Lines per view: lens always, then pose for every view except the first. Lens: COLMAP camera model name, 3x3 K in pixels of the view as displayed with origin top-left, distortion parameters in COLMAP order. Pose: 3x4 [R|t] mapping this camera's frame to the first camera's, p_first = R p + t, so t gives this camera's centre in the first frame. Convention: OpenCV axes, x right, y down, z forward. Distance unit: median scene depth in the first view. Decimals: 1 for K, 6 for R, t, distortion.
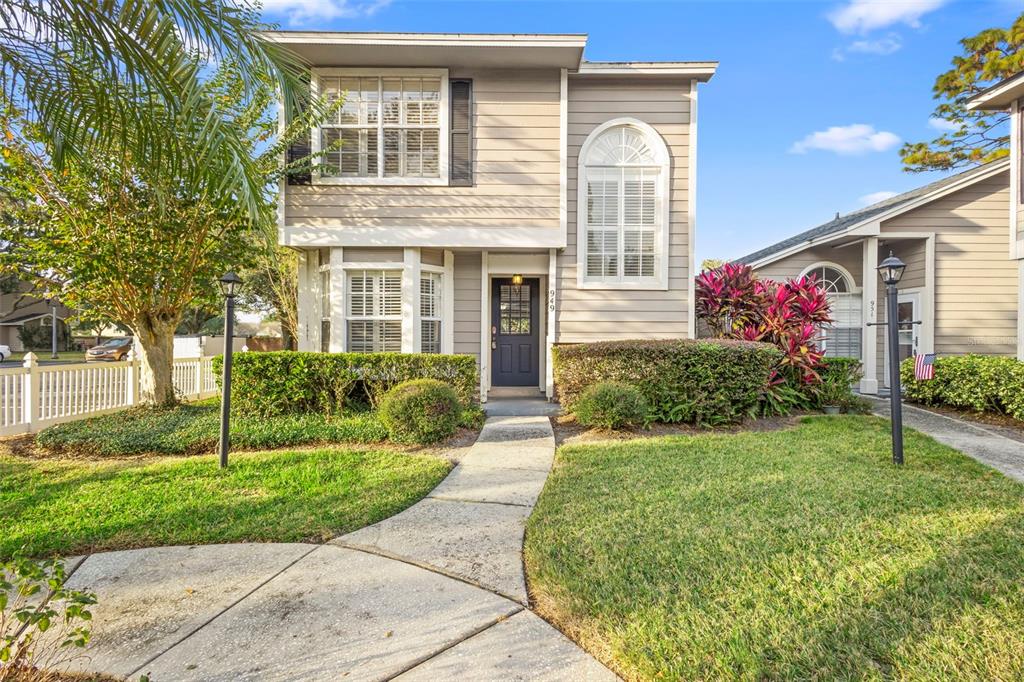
lens RADIAL K [[470.8, 0, 511.3], [0, 470.8, 344.4], [0, 0, 1]] dist [0.001129, -0.000447]
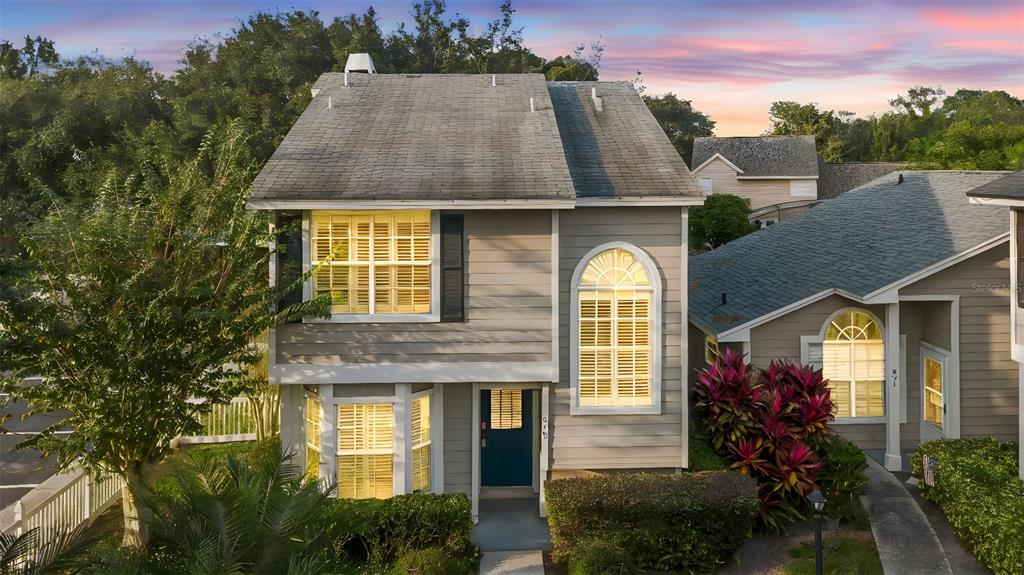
lens RADIAL K [[750.3, 0, 510.9], [0, 750.3, 169.2], [0, 0, 1]] dist [0.000497, -0.003375]
pose [[0.999439, -0.007245, 0.032697, -0.033255], [0.007626, 0.999904, -0.011549, -0.633776], [-0.032611, 0.011791, 0.999399, -0.592331]]
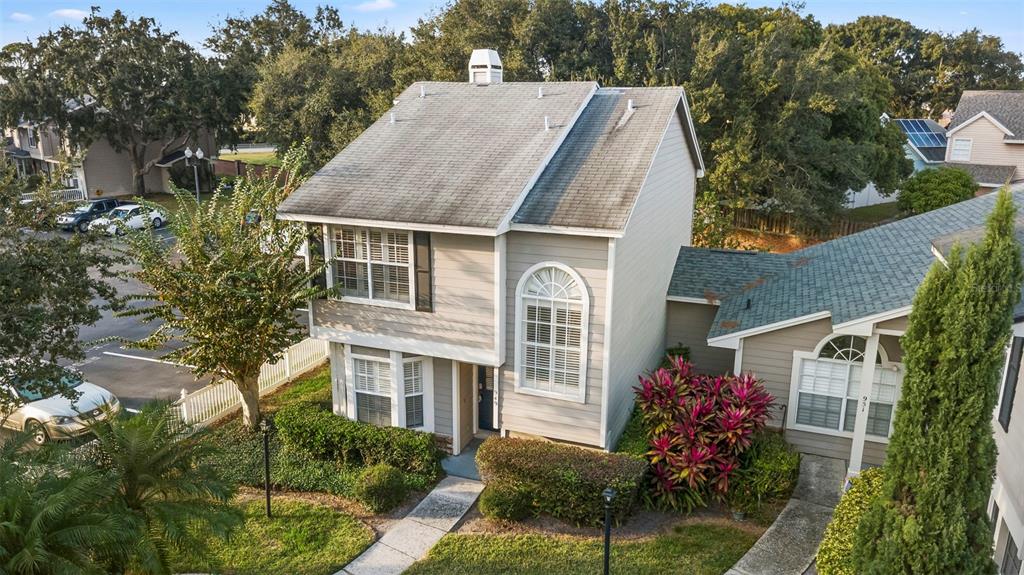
lens RADIAL K [[723.2, 0, 512.0], [0, 723.2, 287.5], [0, 0, 1]] dist [0.002847, 0.001528]
pose [[0.930351, 0.092933, -0.354697, 0.812704], [-0.004864, 0.970391, 0.241492, -0.875400], [0.366637, -0.222947, 0.903256, -0.696256]]
